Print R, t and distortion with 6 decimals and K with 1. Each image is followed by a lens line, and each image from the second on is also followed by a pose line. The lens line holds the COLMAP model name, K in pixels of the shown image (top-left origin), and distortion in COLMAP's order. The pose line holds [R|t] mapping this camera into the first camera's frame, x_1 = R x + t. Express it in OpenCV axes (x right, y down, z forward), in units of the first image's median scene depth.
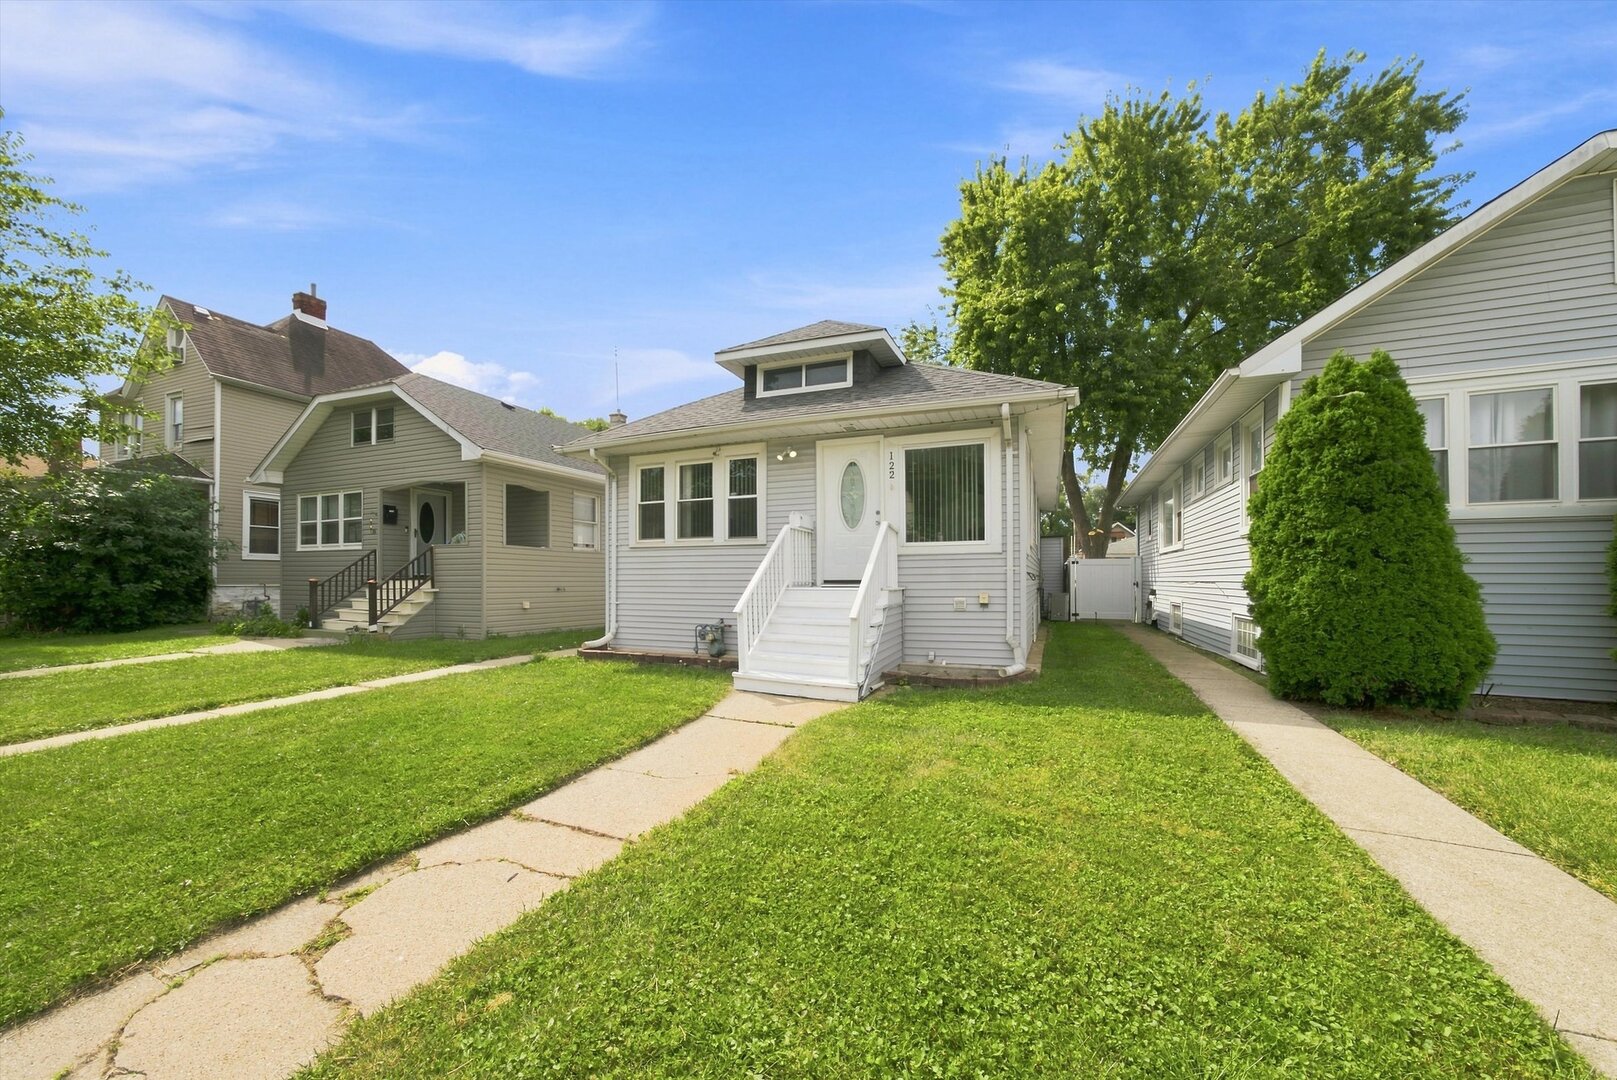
lens RADIAL K [[554.9, 0, 802.3], [0, 554.9, 538.1], [0, 0, 1]] dist [-0.003456, 0.000206]
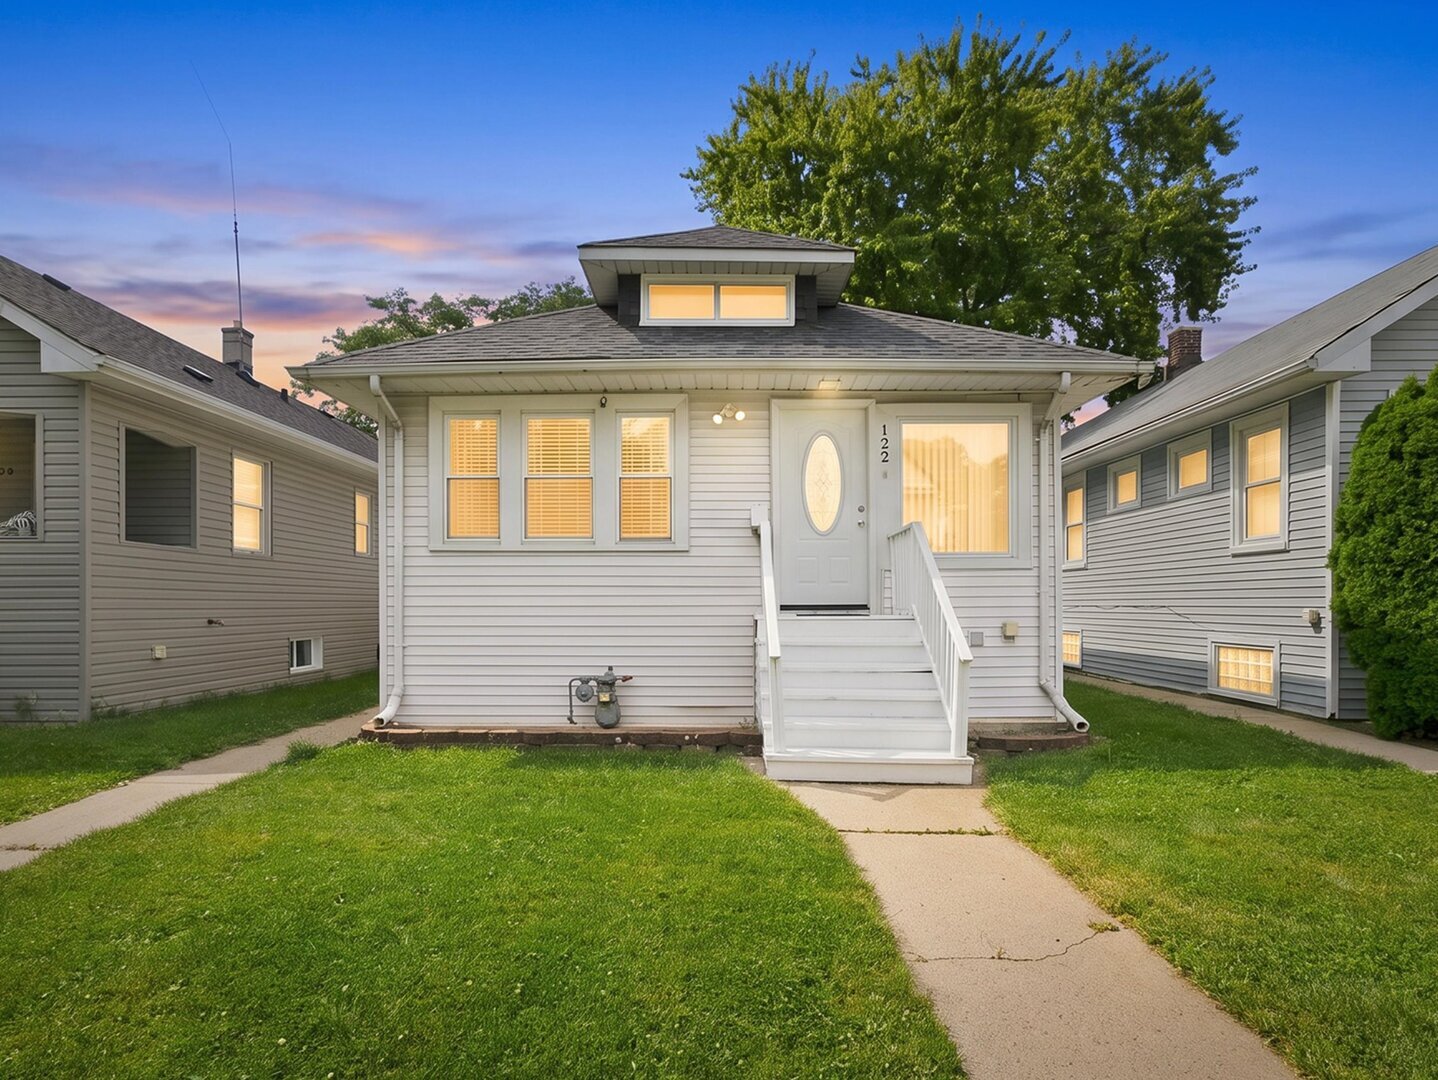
lens RADIAL K [[740.1, 0, 720.3], [0, 740.1, 556.1], [0, 0, 1]] dist [-0.002435, -0.000538]
pose [[0.933137, 0.022051, 0.358845, -0.328252], [-0.025359, 0.999668, 0.004514, 0.012199], [-0.358627, -0.013312, 0.933386, 0.167782]]
